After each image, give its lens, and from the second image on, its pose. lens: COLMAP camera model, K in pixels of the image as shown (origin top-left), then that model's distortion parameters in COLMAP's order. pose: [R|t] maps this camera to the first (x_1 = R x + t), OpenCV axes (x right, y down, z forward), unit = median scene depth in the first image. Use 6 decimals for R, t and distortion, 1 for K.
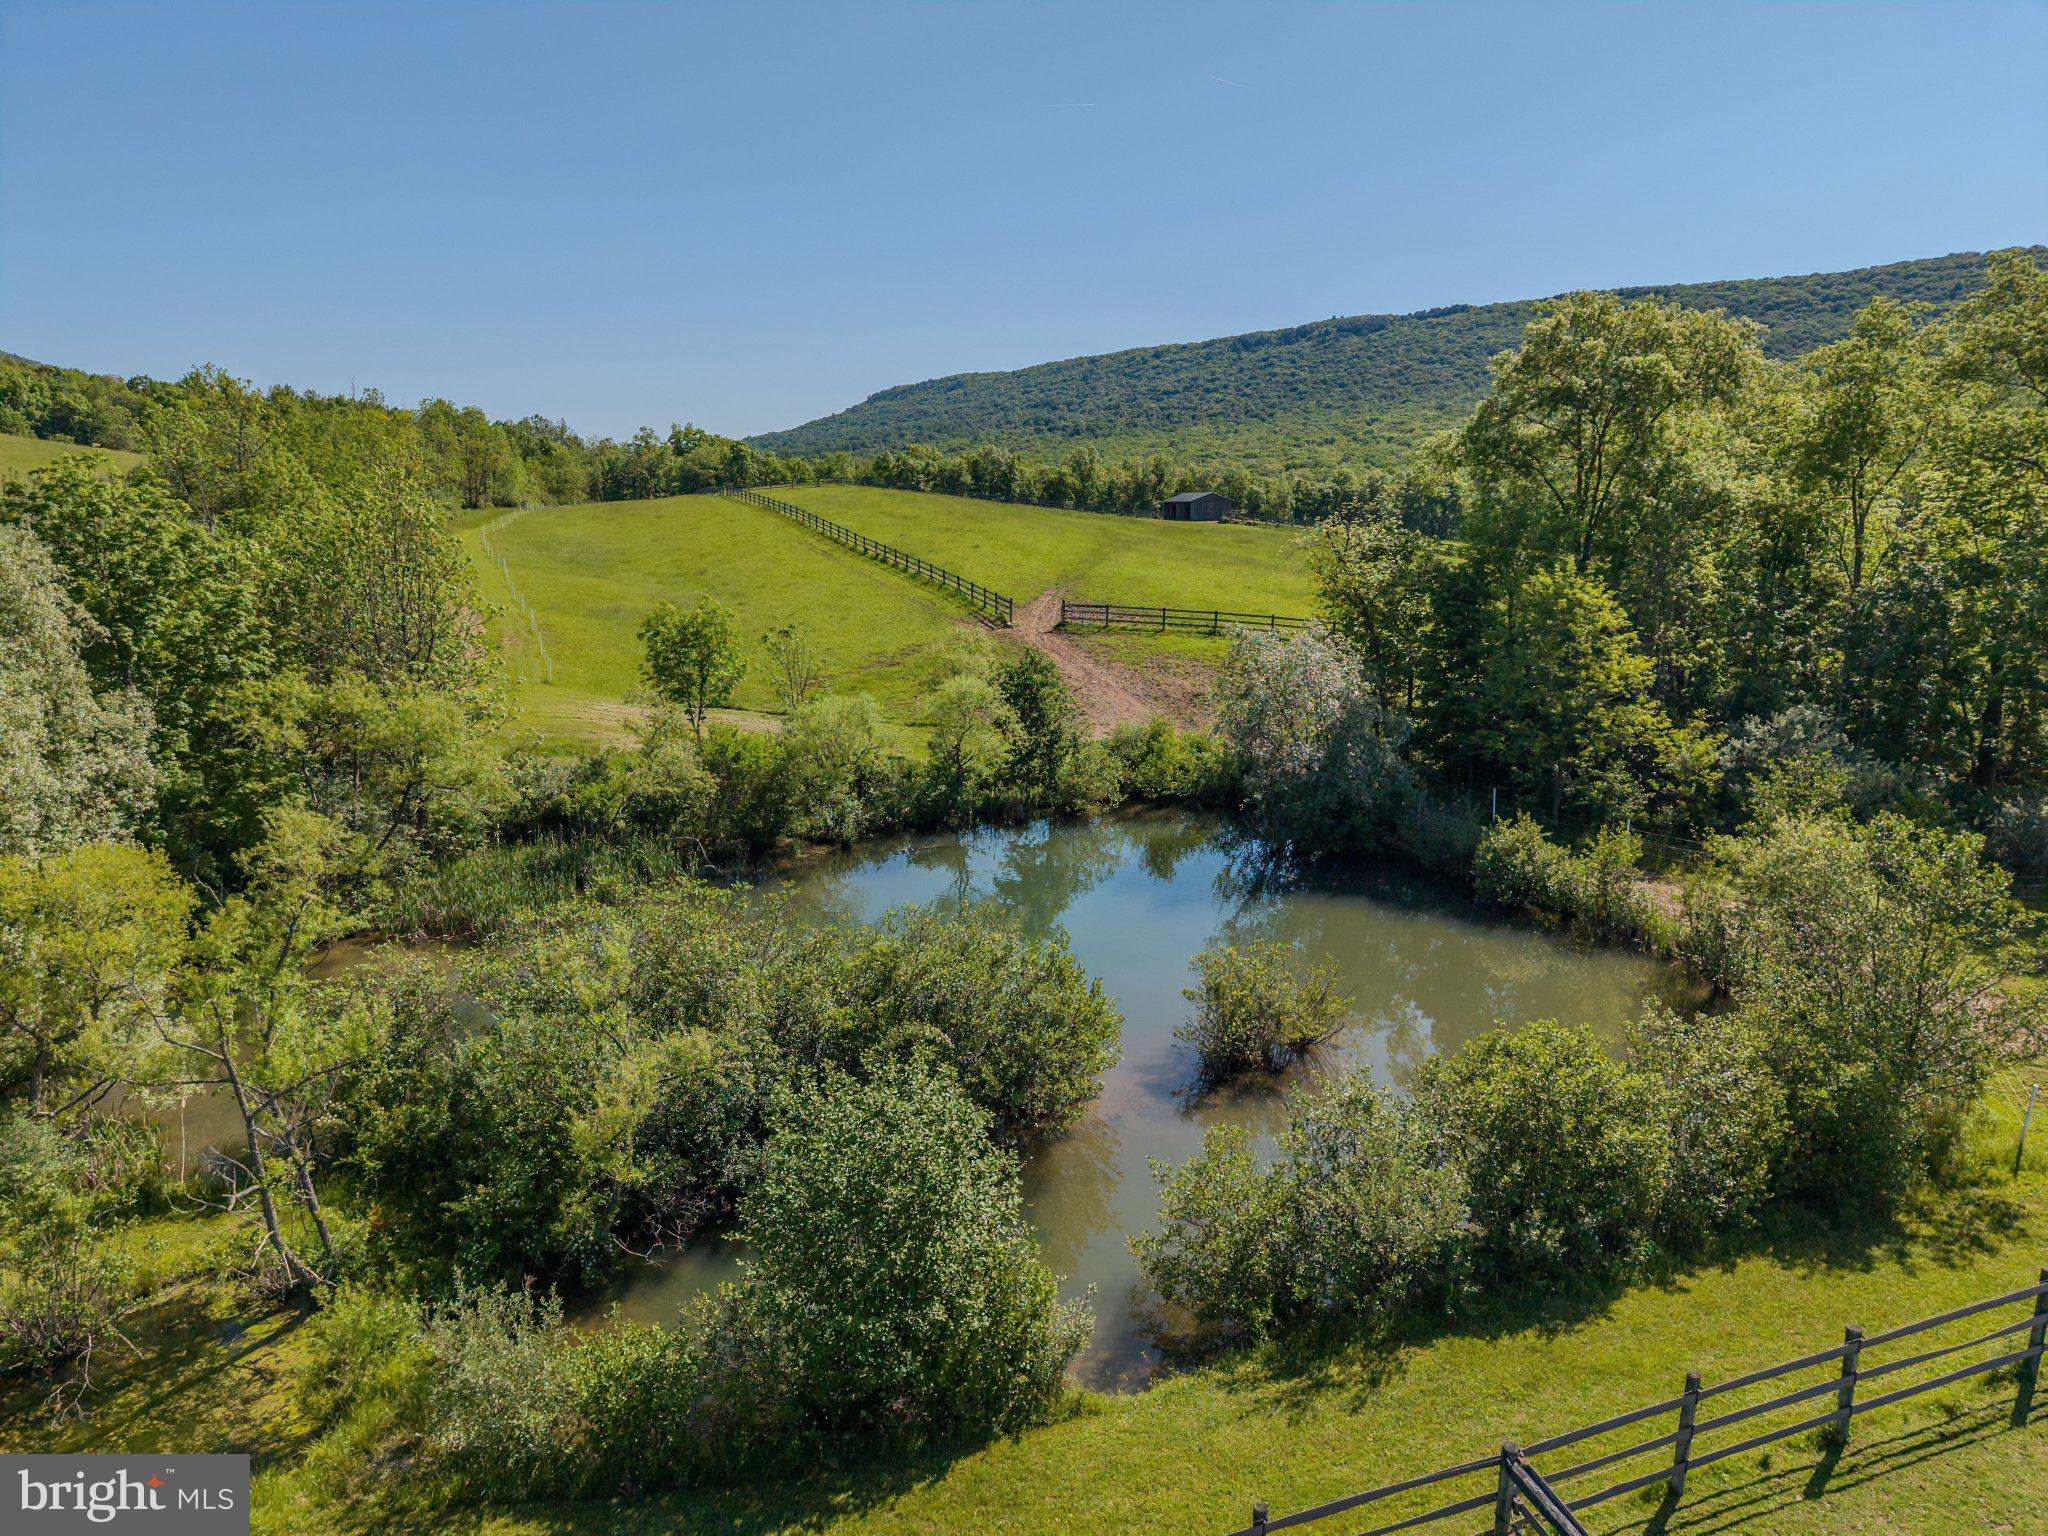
lens RADIAL K [[1354.1, 0, 1016.6], [0, 1354.1, 773.1], [0, 0, 1]] dist [0.017166, -0.024222]
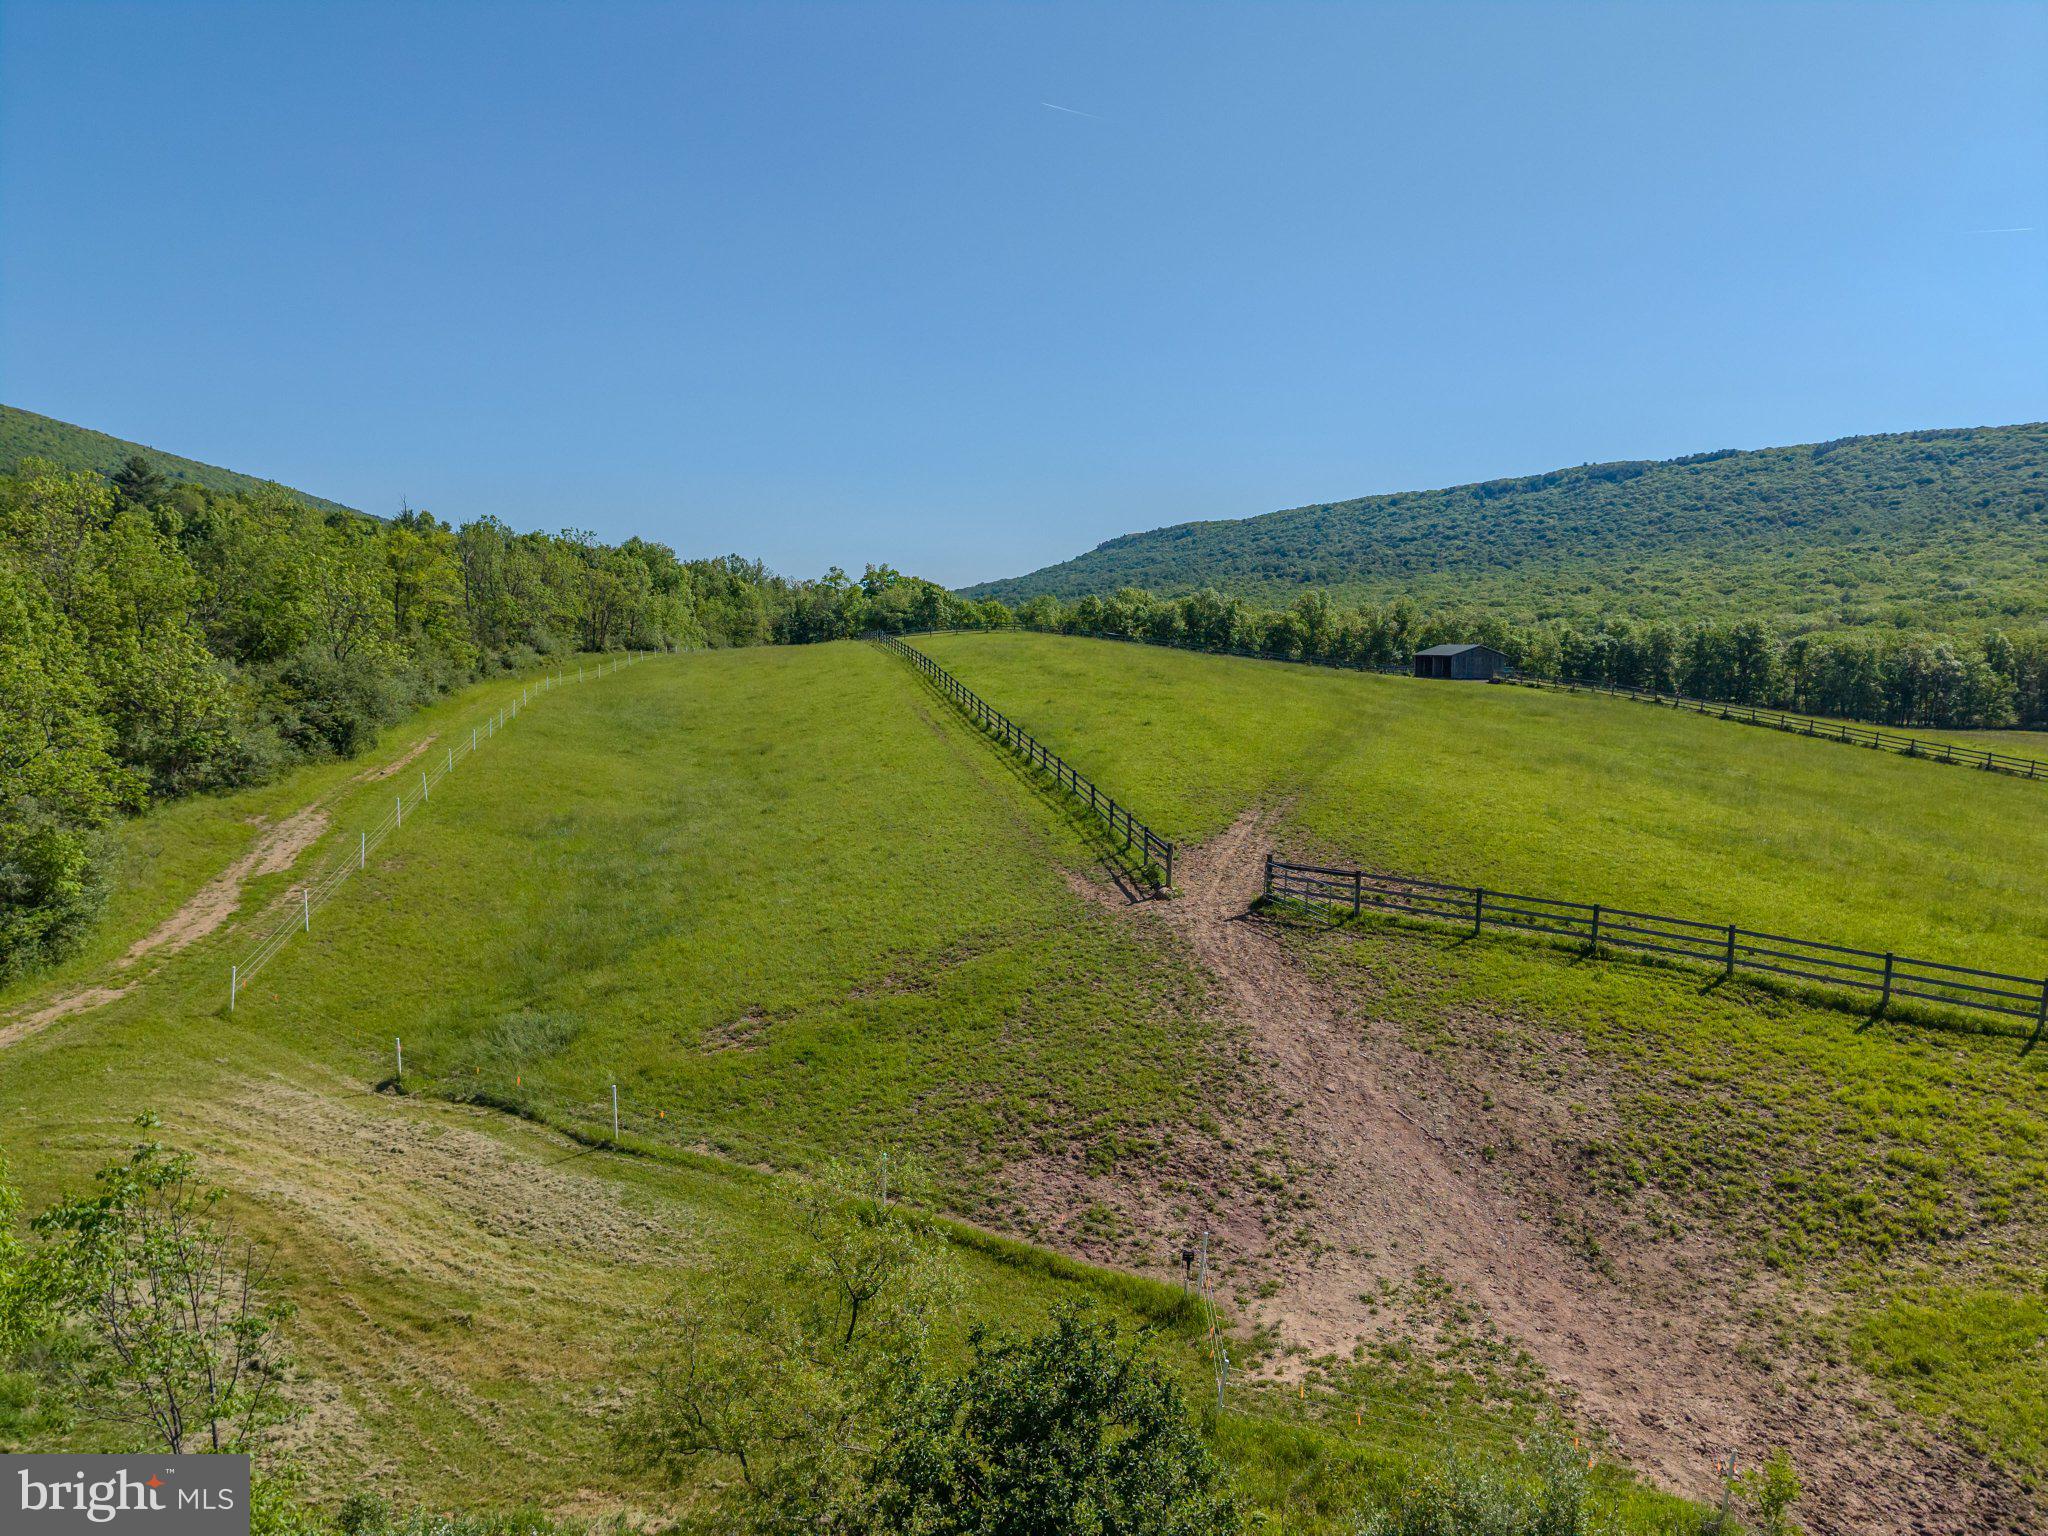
lens RADIAL K [[1354.1, 0, 1018.0], [0, 1354.1, 777.9], [0, 0, 1]] dist [0.017166, -0.024222]
pose [[0.986374, 0.029567, -0.161842, 0.004984], [-0.045775, 0.994197, -0.097354, -0.022359], [0.158025, 0.103436, 0.982003, 0.104172]]
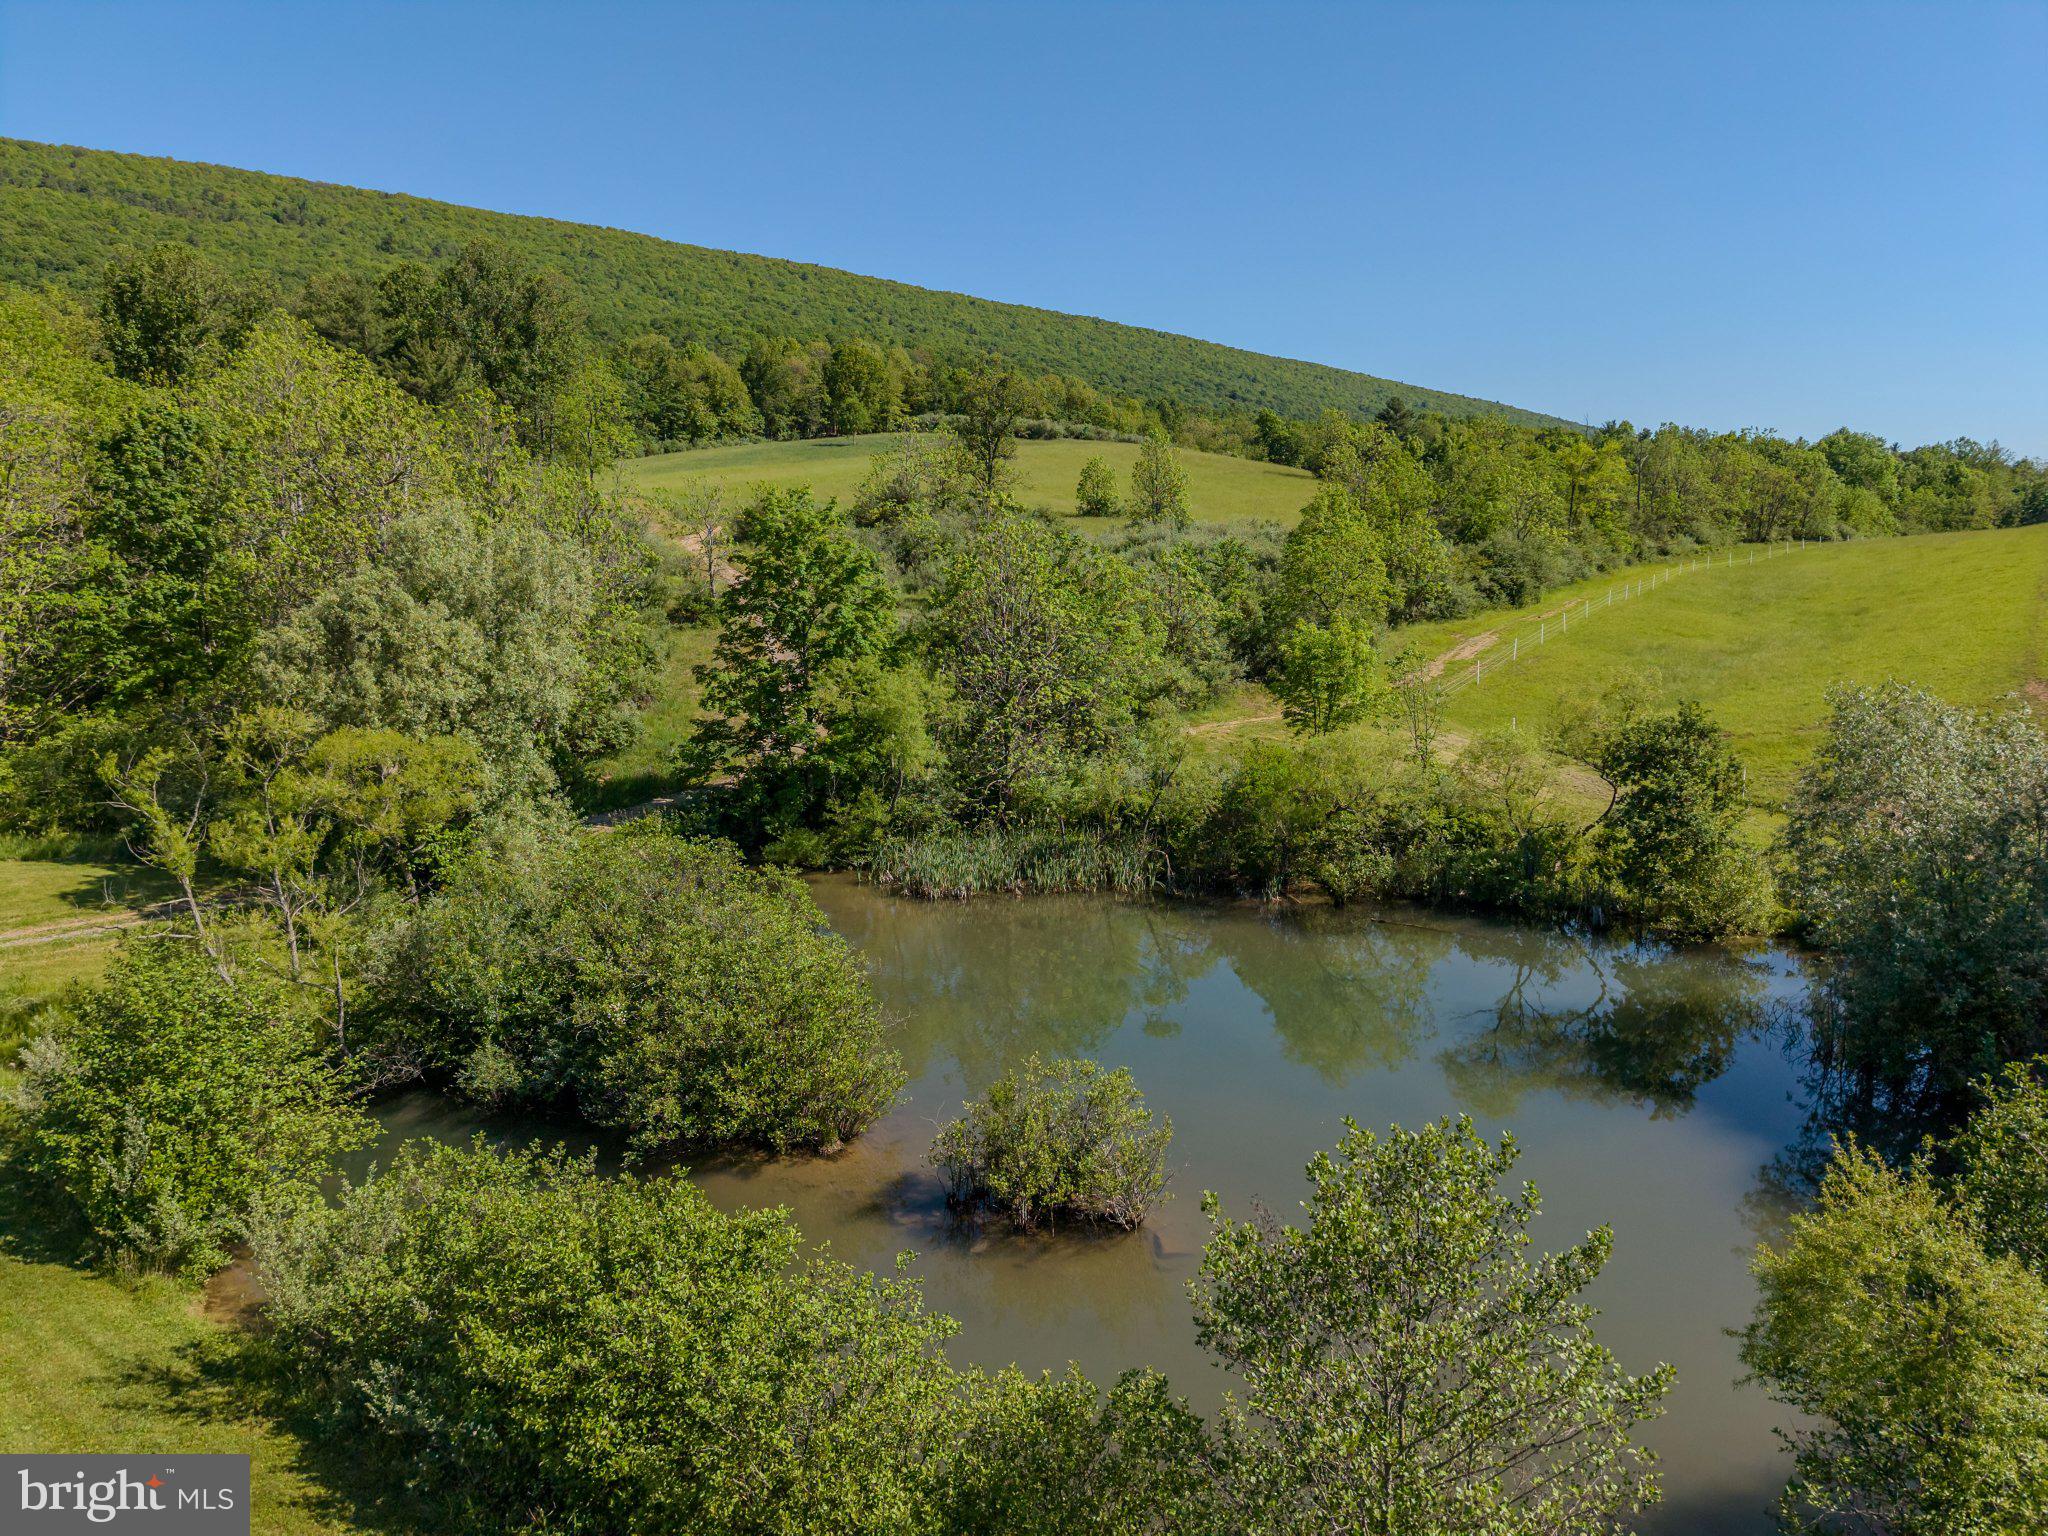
lens RADIAL K [[1354.1, 0, 1034.6], [0, 1354.1, 771.6], [0, 0, 1]] dist [0.017166, -0.024222]
pose [[0.554735, 0.129760, -0.821846, 0.057194], [-0.155693, 0.986505, 0.050666, -0.005337], [0.817330, 0.099850, 0.567452, 0.043218]]
